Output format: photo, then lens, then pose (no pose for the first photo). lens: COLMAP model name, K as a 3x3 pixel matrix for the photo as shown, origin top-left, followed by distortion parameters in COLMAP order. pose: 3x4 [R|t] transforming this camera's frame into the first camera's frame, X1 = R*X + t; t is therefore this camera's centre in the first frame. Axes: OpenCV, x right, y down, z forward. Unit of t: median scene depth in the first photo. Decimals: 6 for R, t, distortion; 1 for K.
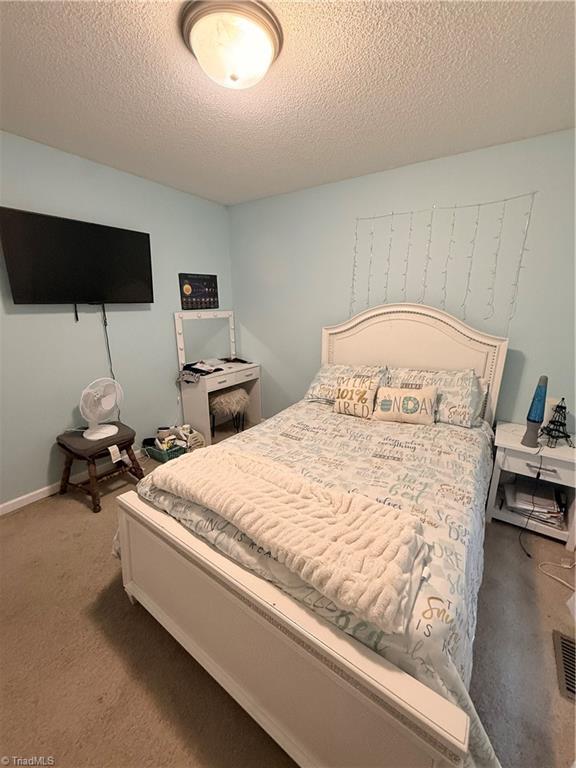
lens RADIAL K [[306.6, 0, 288.8], [0, 306.6, 381.5], [0, 0, 1]] dist [-0.000092, -0.000111]
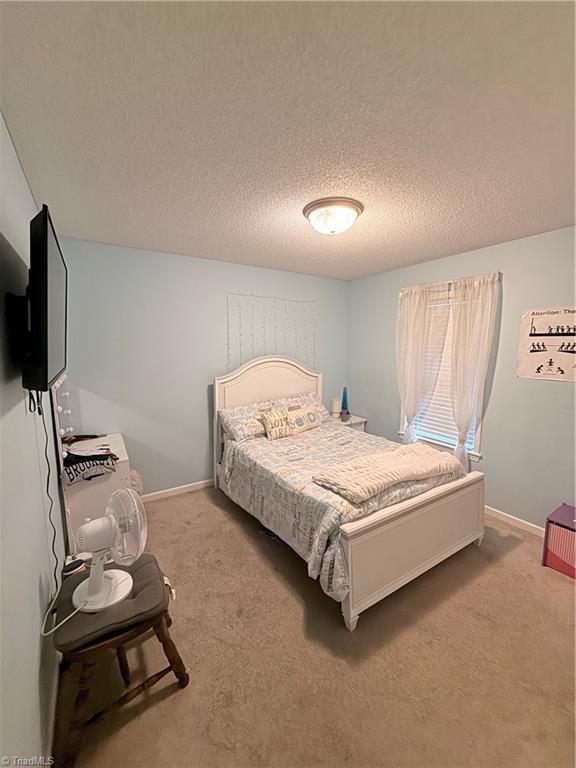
lens RADIAL K [[306.6, 0, 288.8], [0, 306.6, 381.5], [0, 0, 1]] dist [-0.000092, -0.000111]
pose [[0.381806, -0.116242, 0.916904, -1.186226], [0.237282, 0.971137, 0.024311, -0.185957], [-0.893265, 0.208283, 0.398368, 0.450298]]
